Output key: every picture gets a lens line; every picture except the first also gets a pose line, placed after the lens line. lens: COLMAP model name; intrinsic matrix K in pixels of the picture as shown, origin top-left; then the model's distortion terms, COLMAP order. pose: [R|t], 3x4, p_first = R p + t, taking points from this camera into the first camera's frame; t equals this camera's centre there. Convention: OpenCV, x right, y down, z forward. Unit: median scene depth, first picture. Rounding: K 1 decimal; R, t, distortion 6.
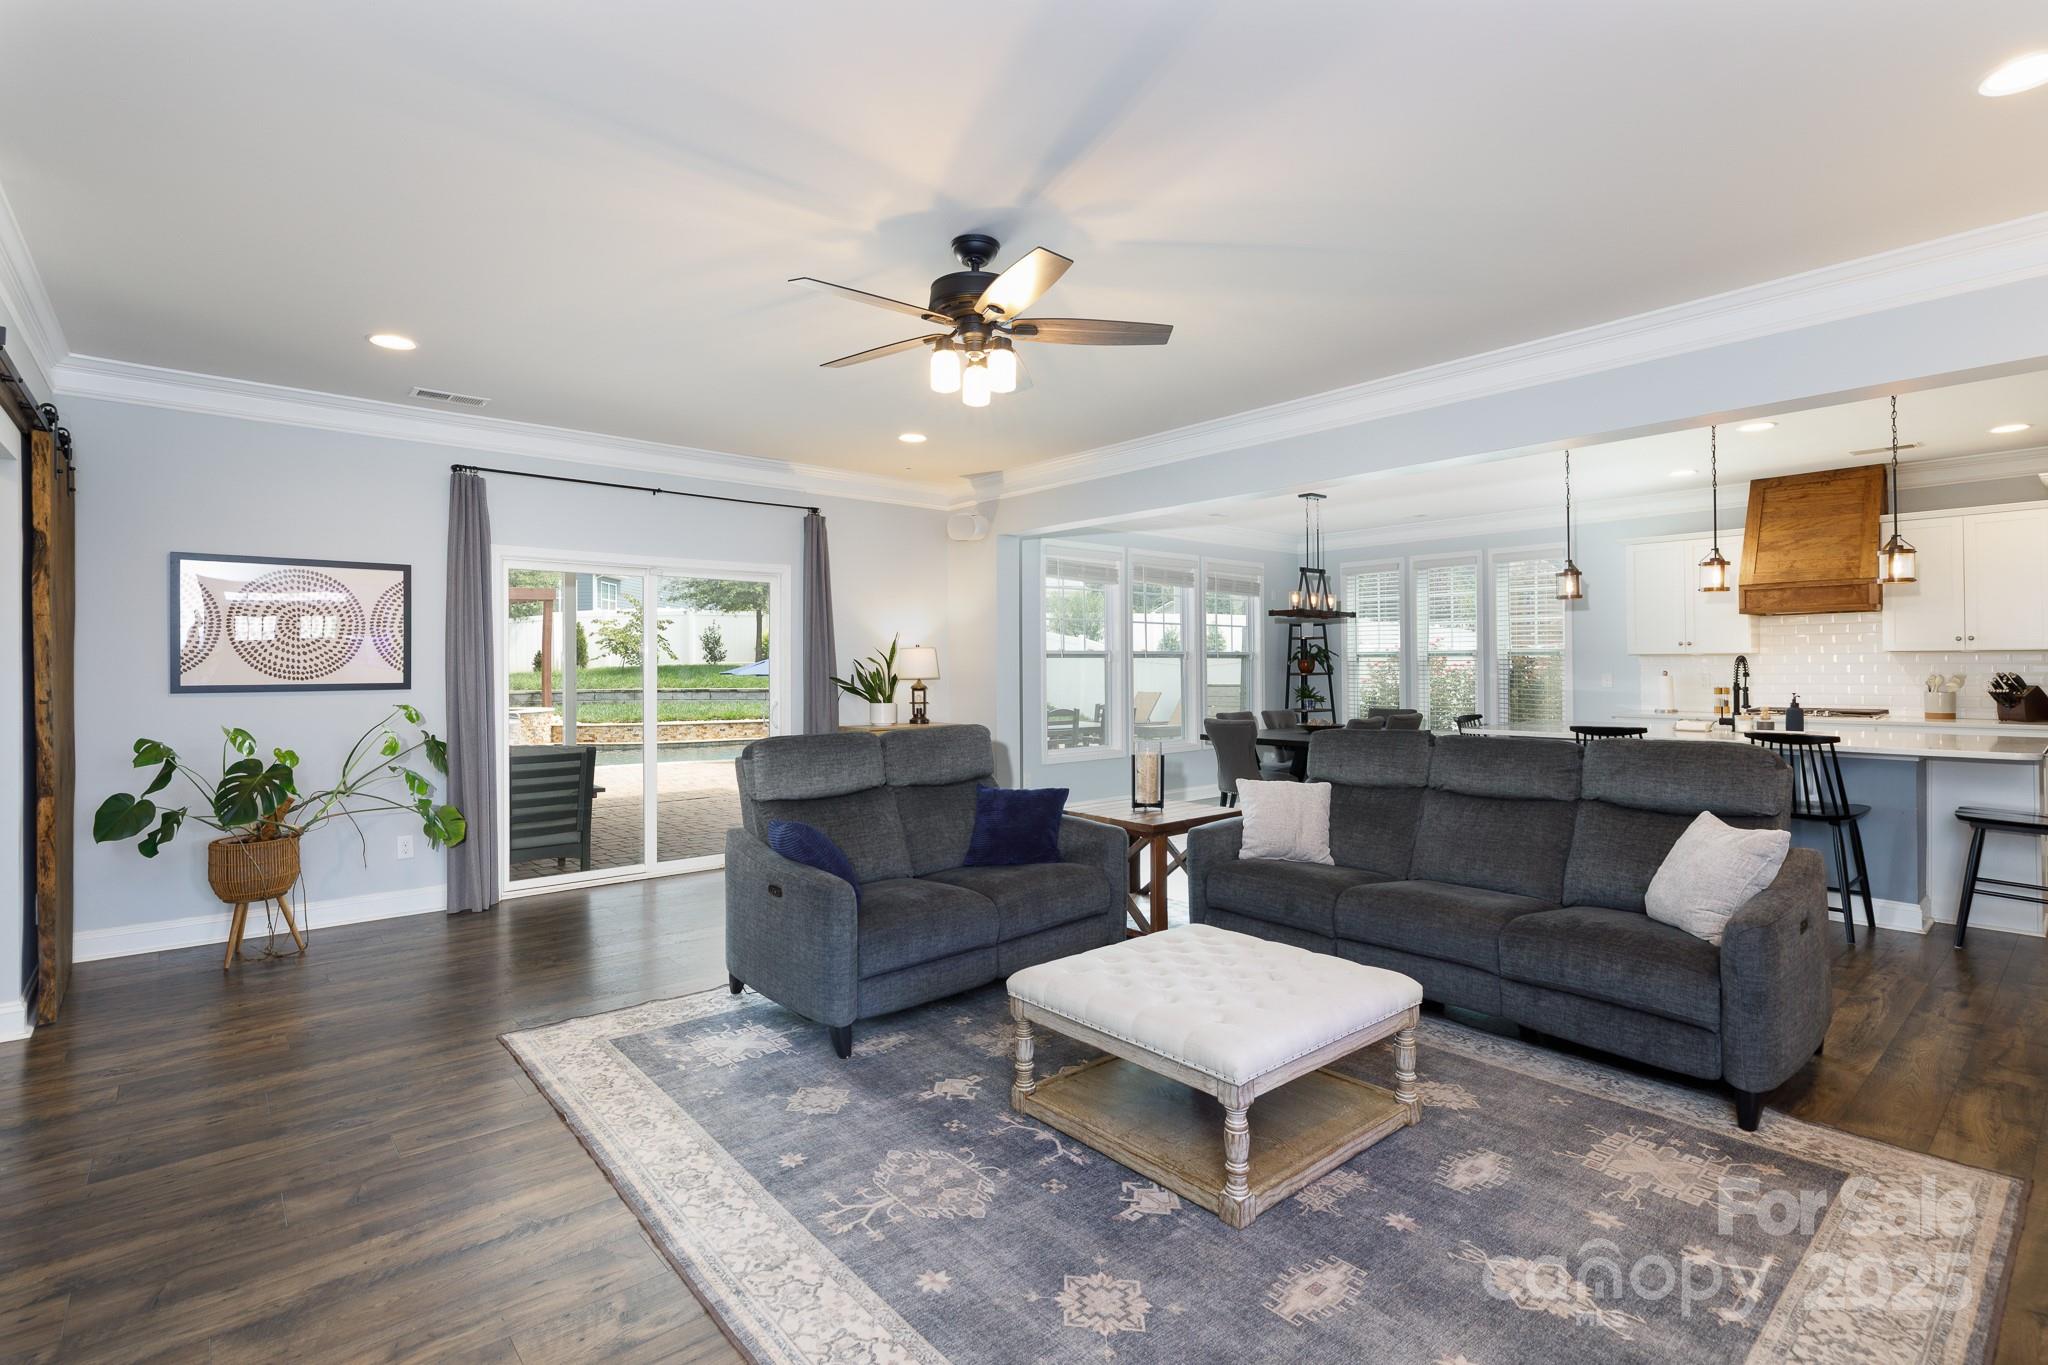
lens RADIAL K [[954.2, 0, 1028.5], [0, 954.2, 664.5], [0, 0, 1]] dist [0.000369, -0.000845]
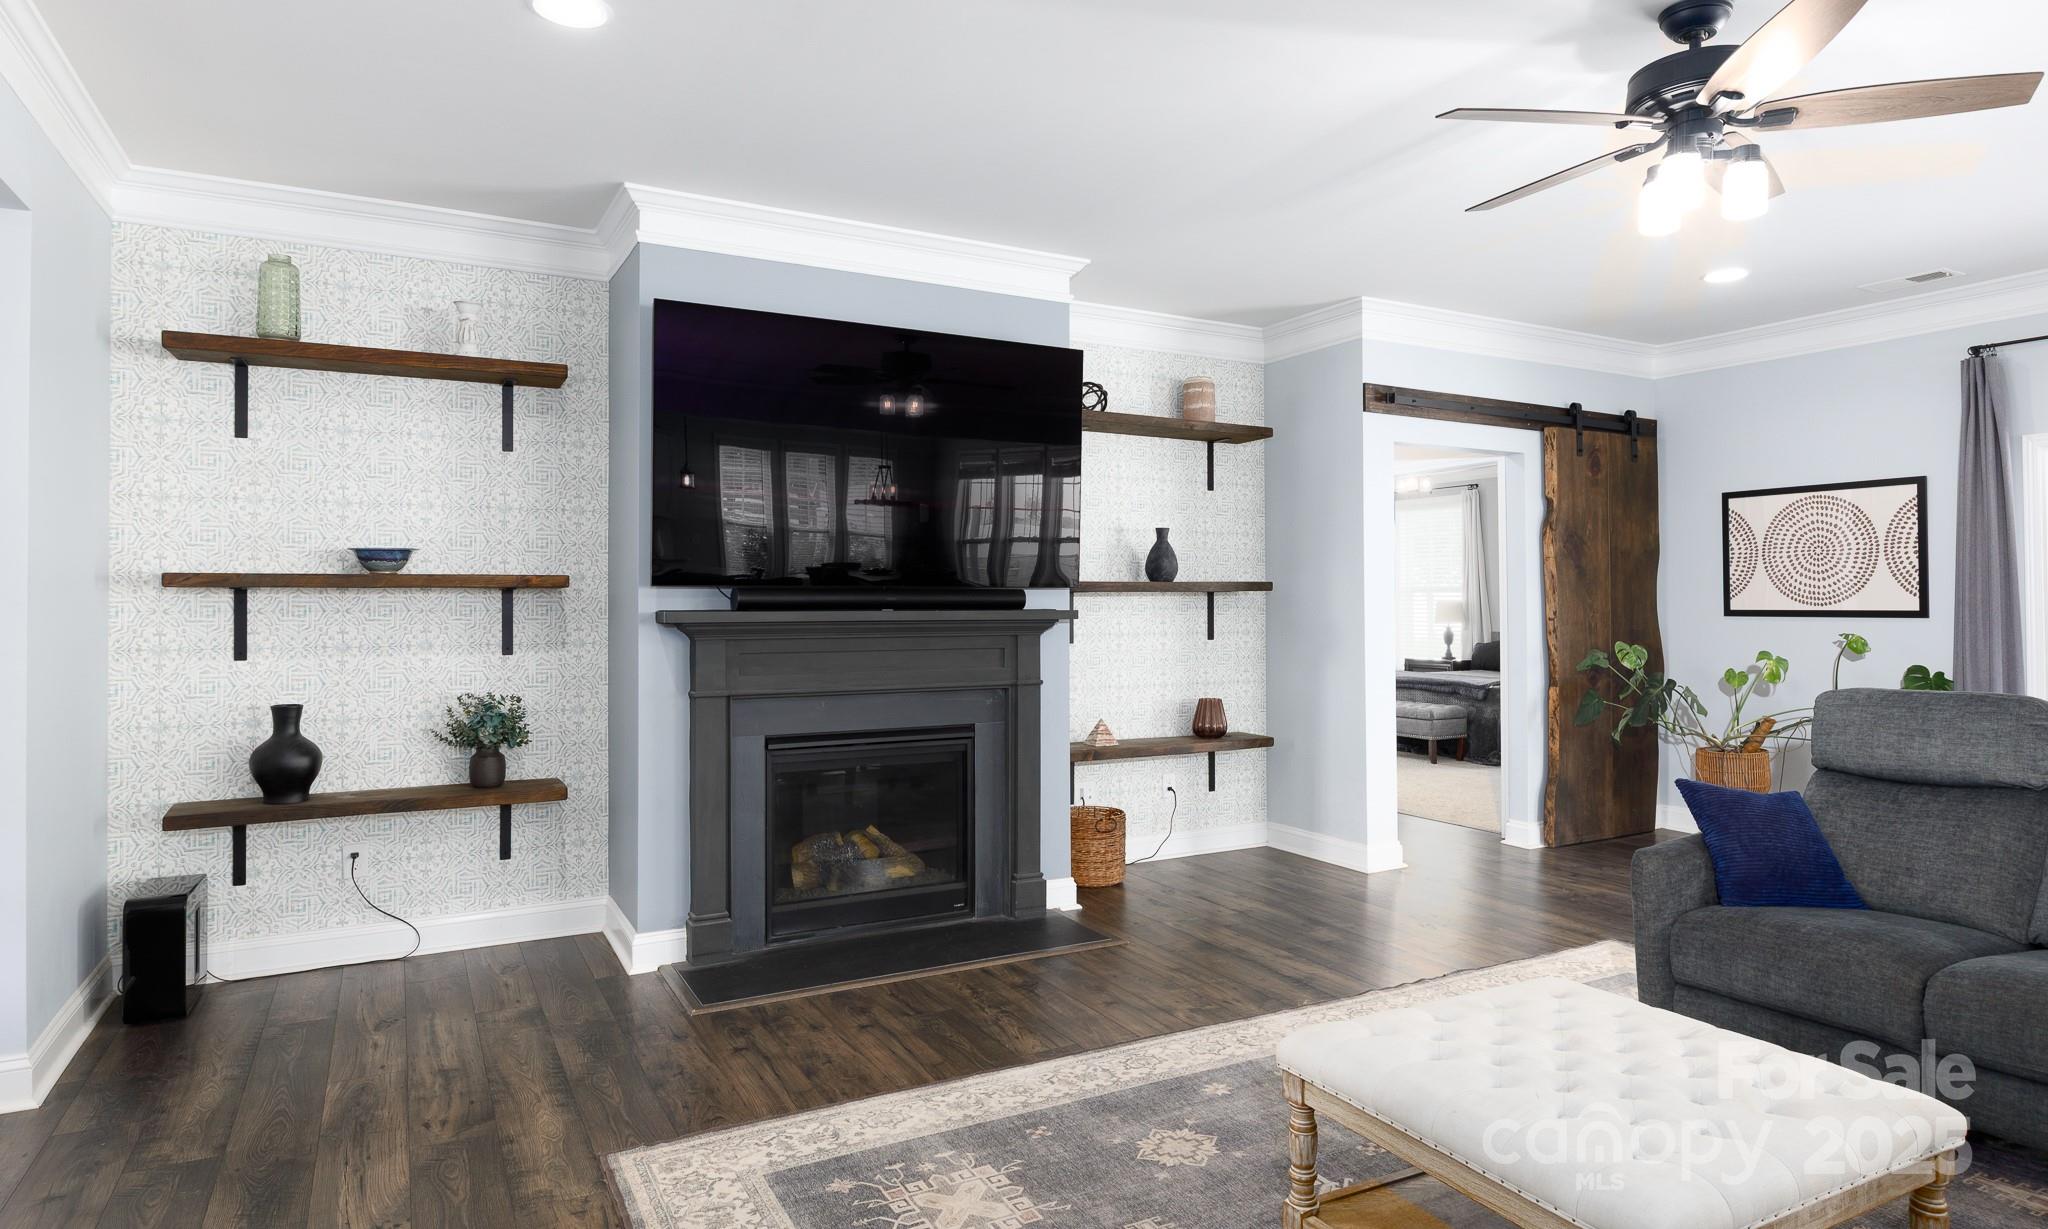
lens RADIAL K [[1166.3, 0, 1044.8], [0, 1166.3, 588.9], [0, 0, 1]] dist [-0.009264, 0.000590]
pose [[-0.201195, -0.005542, -0.979536, 0.610173], [0.007637, 0.999945, -0.007226, 0.001158], [0.979522, -0.008935, -0.201141, 0.463190]]
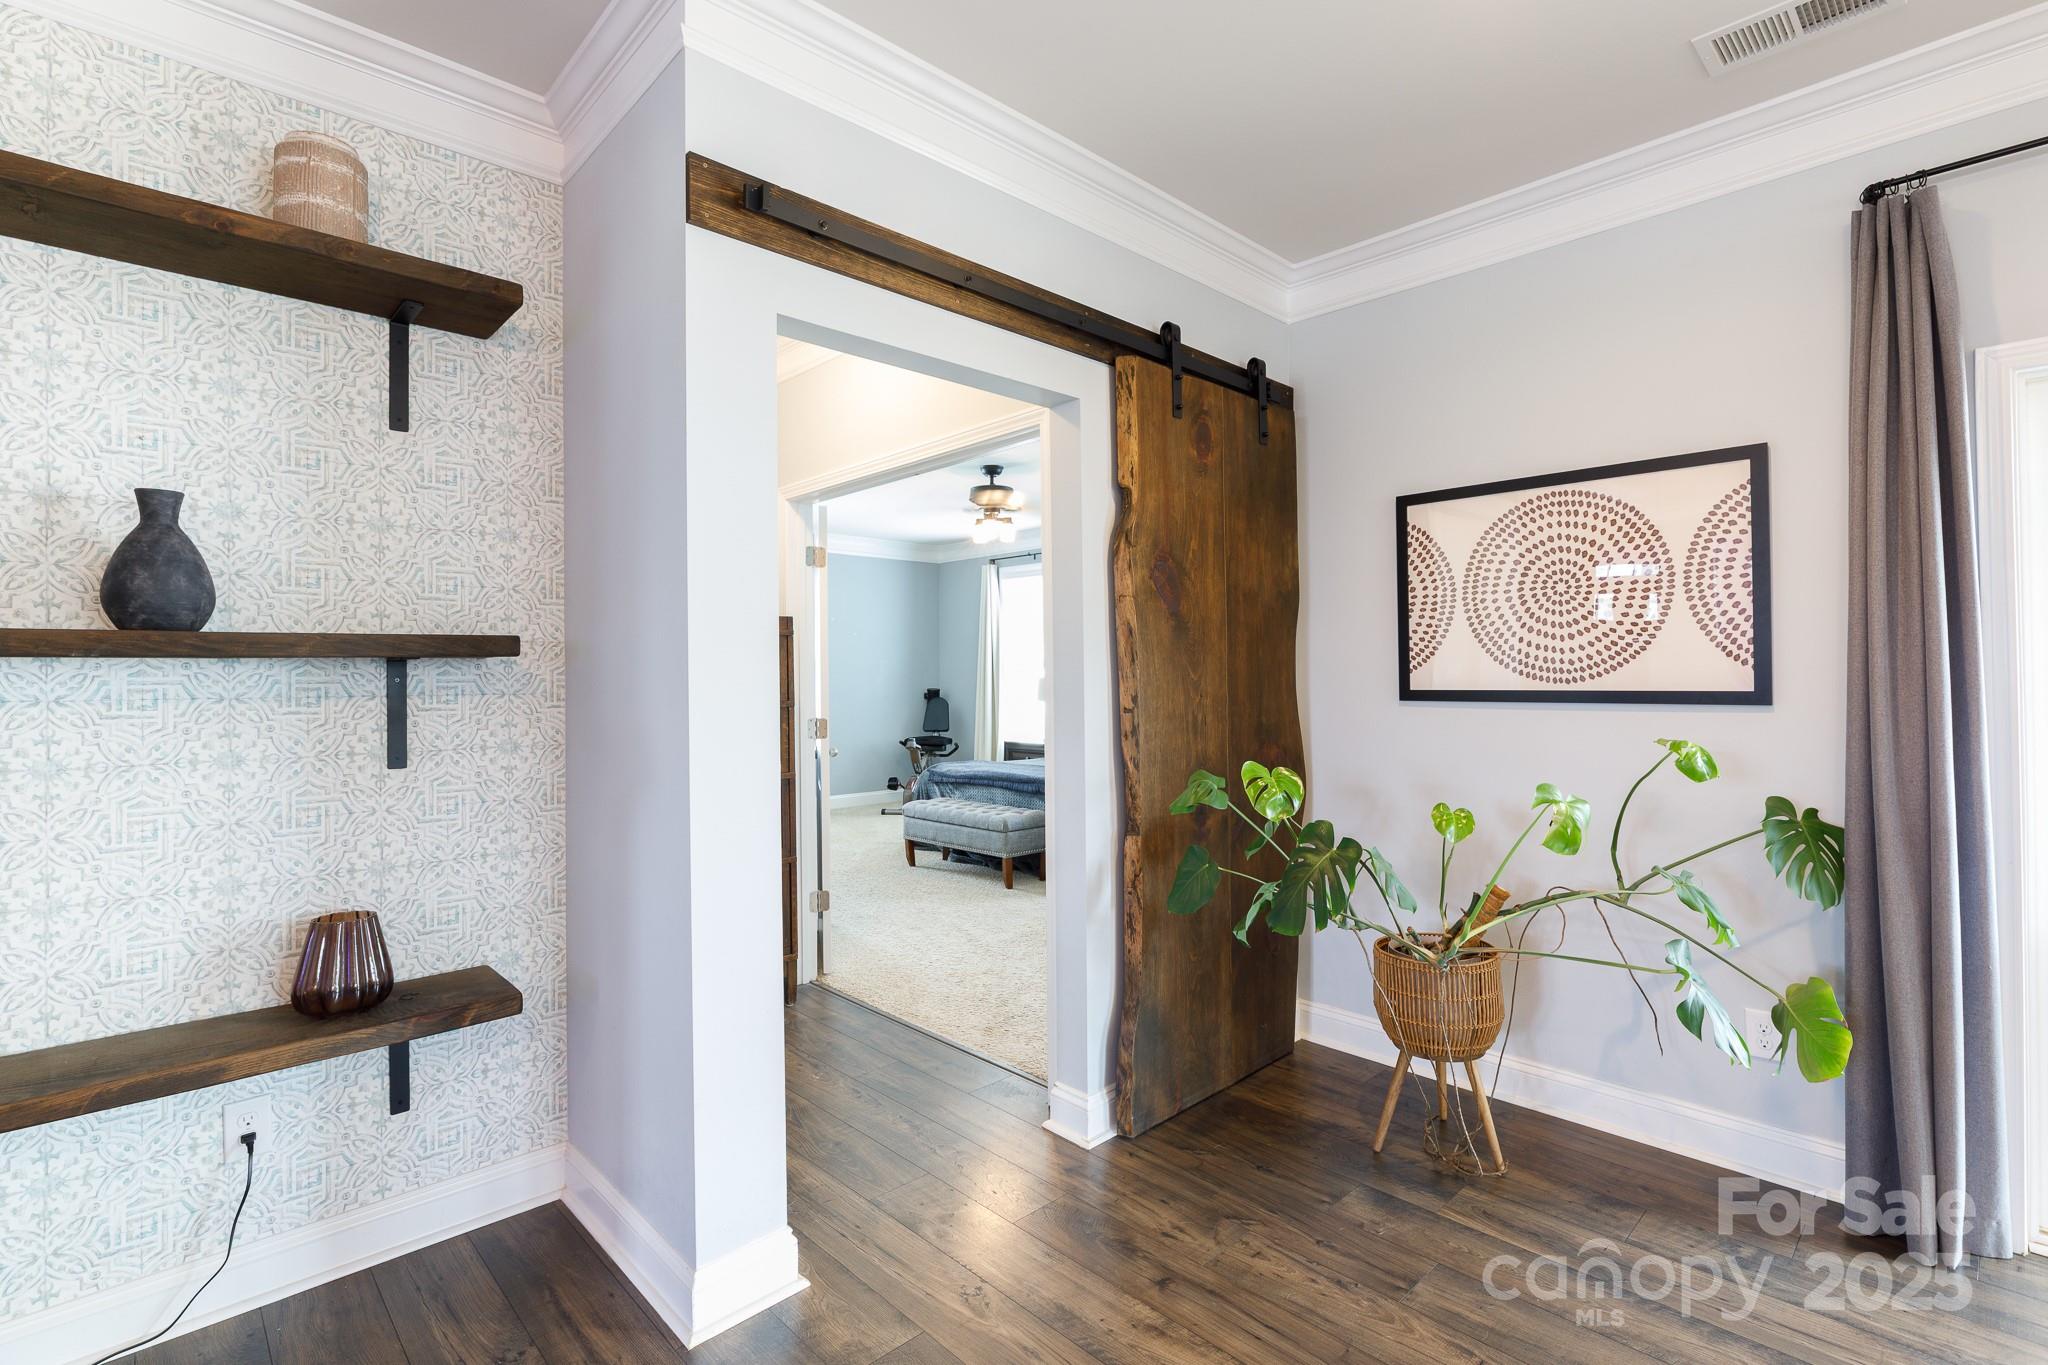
lens RADIAL K [[954.2, 0, 1014.3], [0, 954.2, 669.9], [0, 0, 1]] dist [0.000369, -0.000845]
pose [[0.045282, -0.002614, -0.998971, -0.209163], [0.011386, 0.999933, -0.002101, 0.005906], [0.998909, -0.011279, 0.045308, 0.661929]]
